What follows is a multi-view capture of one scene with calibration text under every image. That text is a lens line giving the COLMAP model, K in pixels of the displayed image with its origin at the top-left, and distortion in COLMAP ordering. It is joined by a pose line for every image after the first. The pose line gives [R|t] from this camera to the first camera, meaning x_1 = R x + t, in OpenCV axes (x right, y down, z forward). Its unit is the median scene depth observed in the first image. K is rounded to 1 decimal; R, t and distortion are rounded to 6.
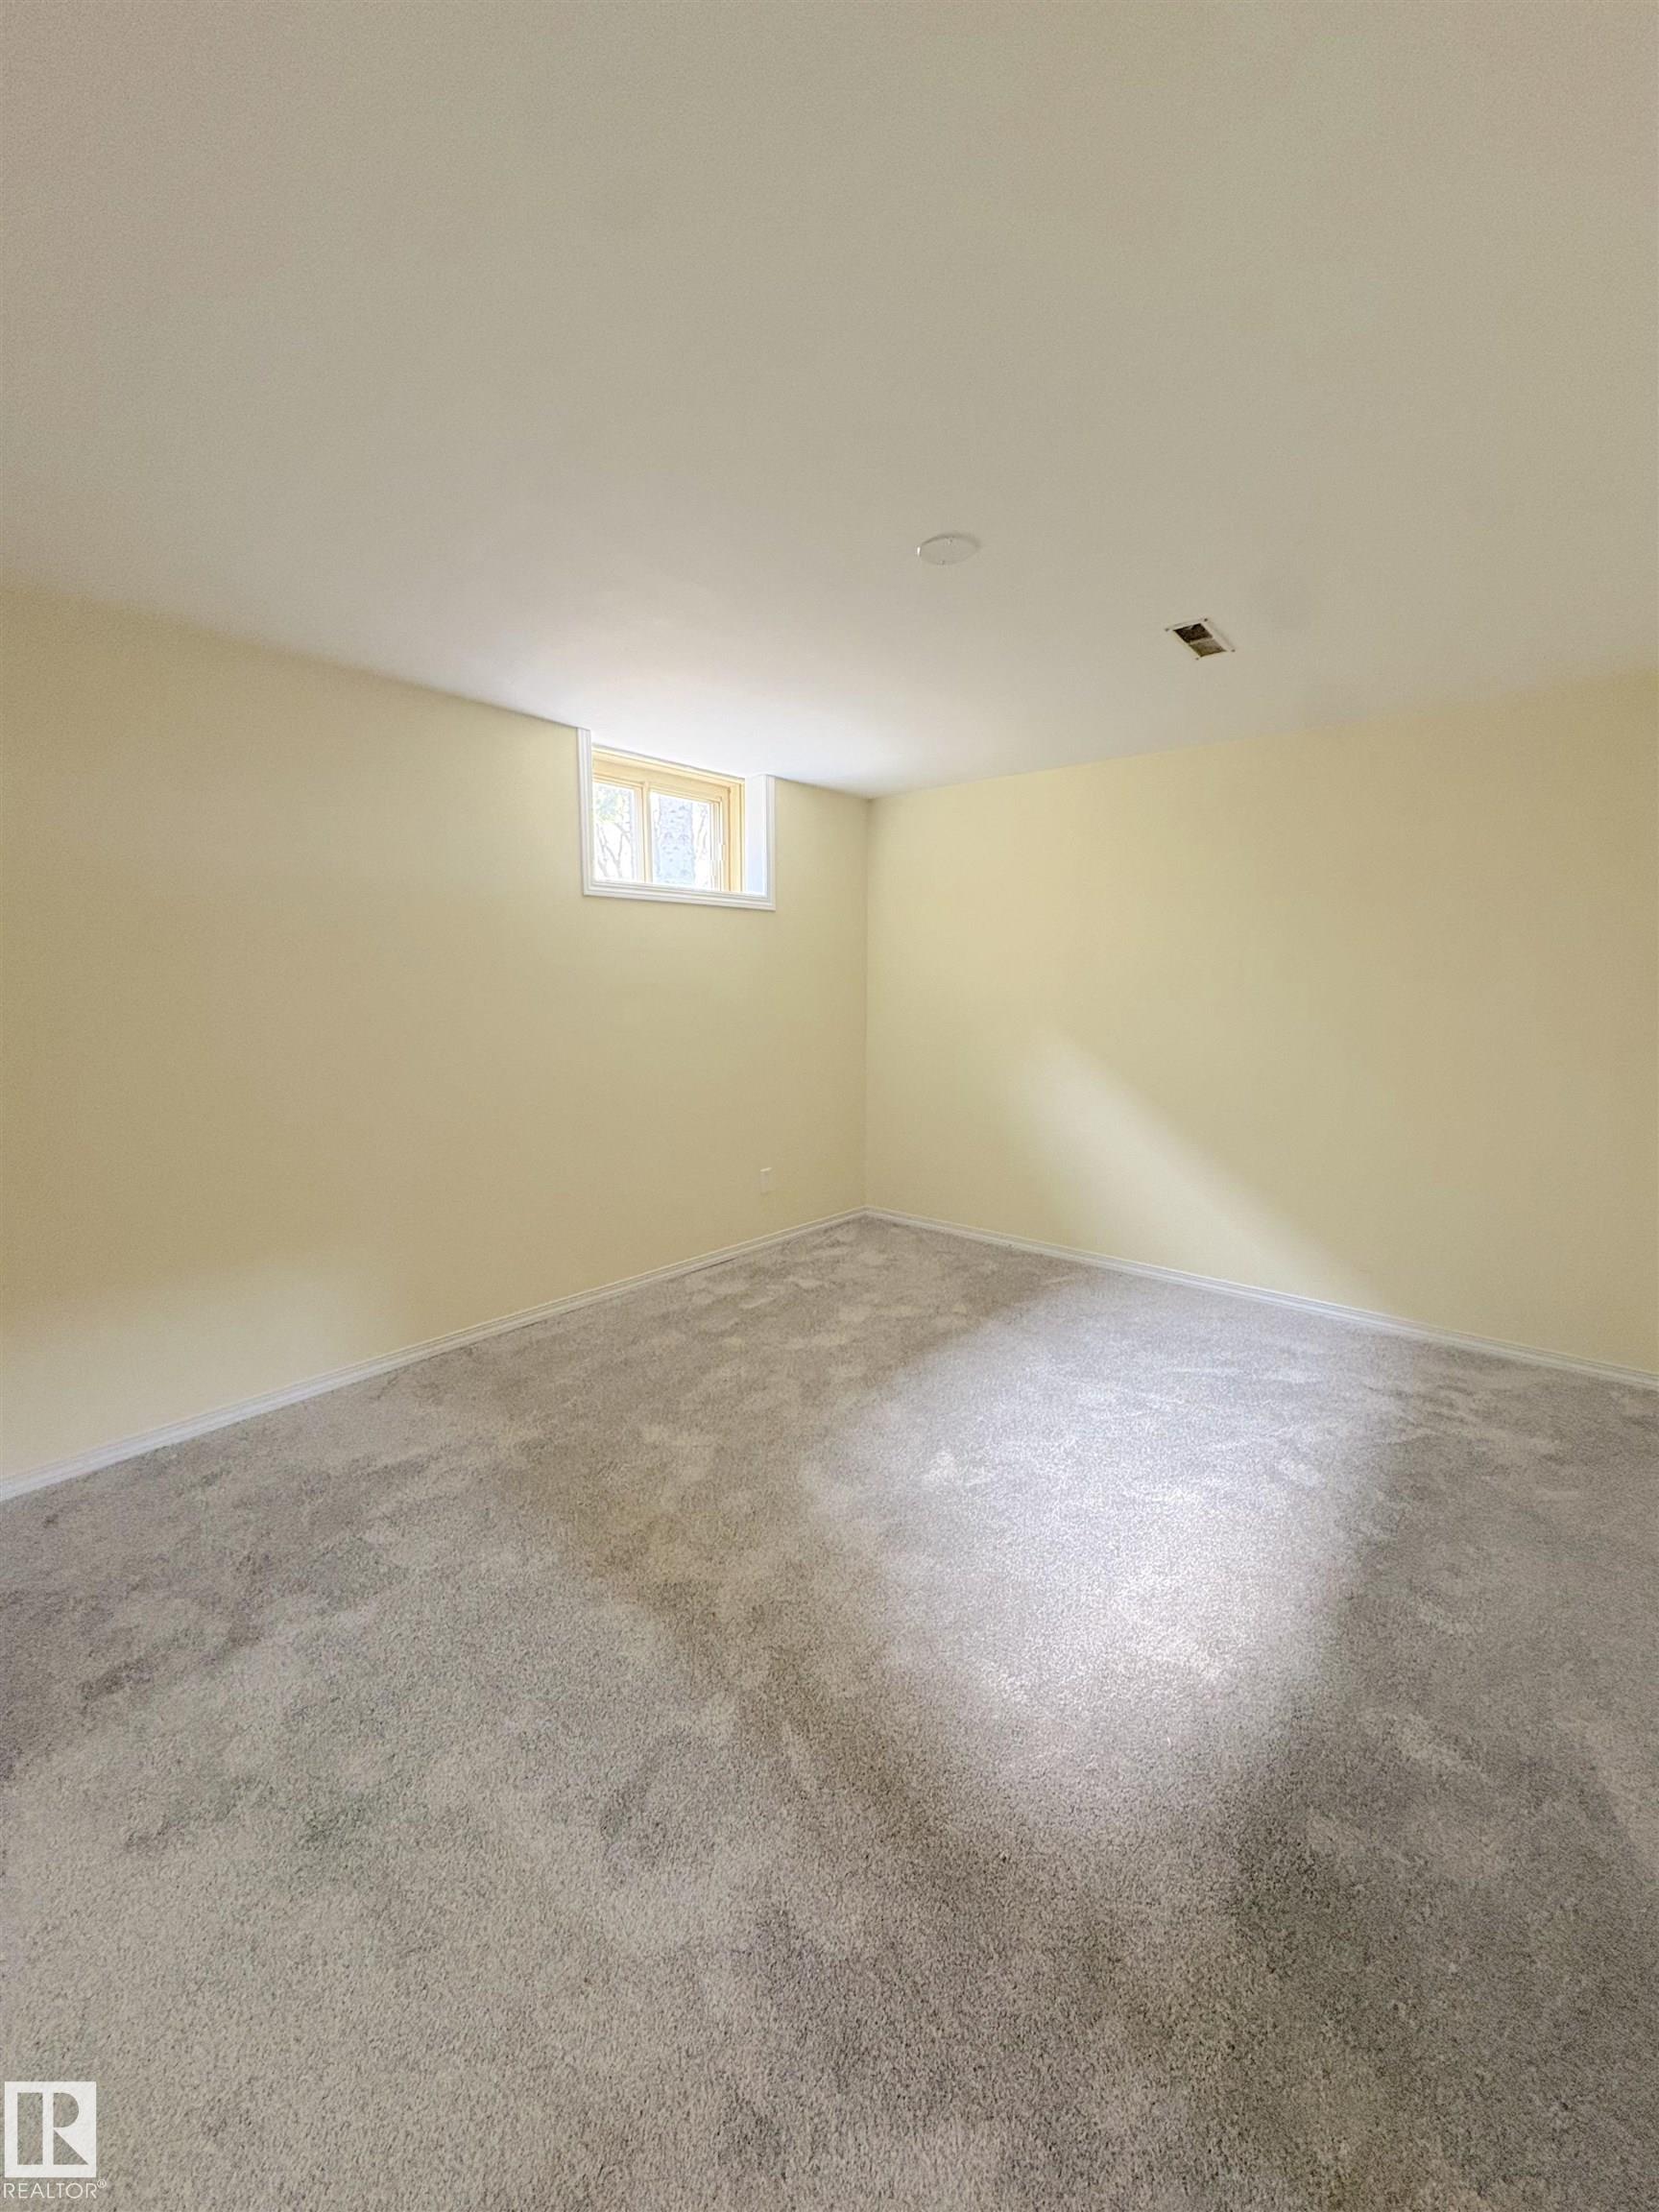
lens RADIAL K [[882.1, 0, 829.5], [0, 882.1, 1106.0], [0, 0, 1]] dist [0.000442, -0.000045]
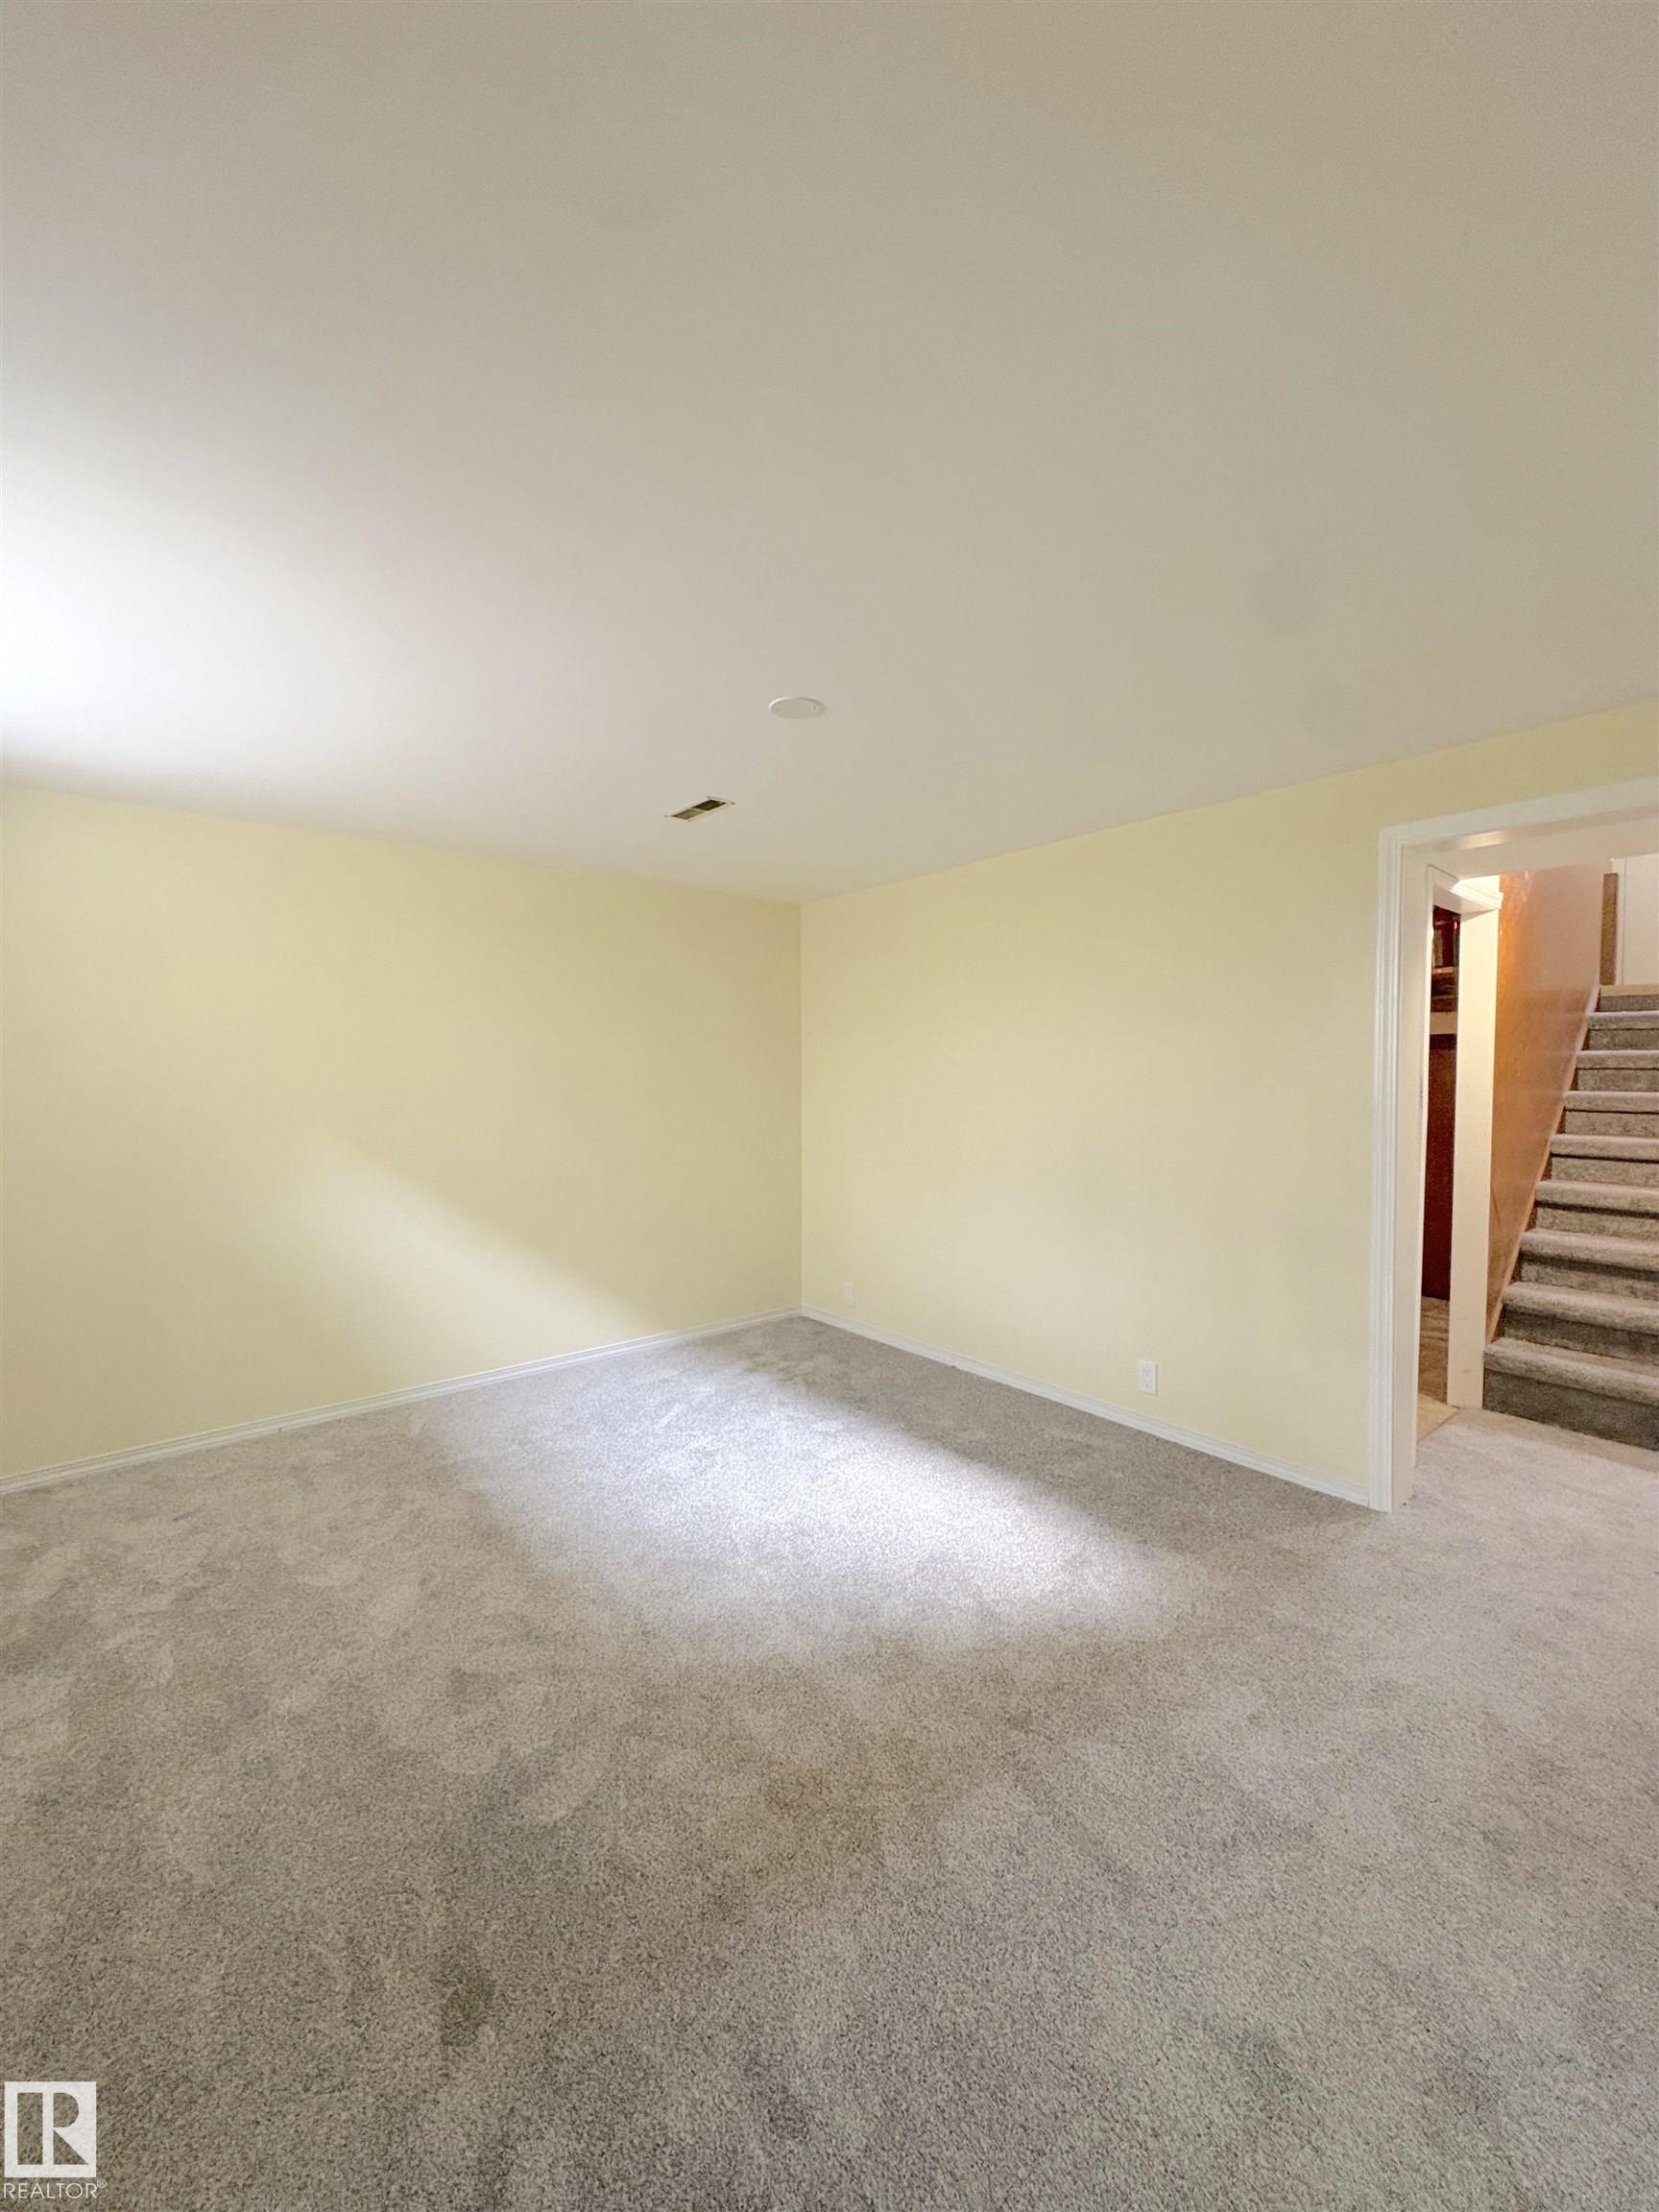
lens RADIAL K [[882.1, 0, 829.5], [0, 882.1, 1106.0], [0, 0, 1]] dist [0.000442, -0.000045]
pose [[0.164223, -0.041066, 0.985568, -0.843025], [0.140823, 0.989875, 0.017781, -0.119079], [-0.976319, 0.135870, 0.168344, 0.688600]]
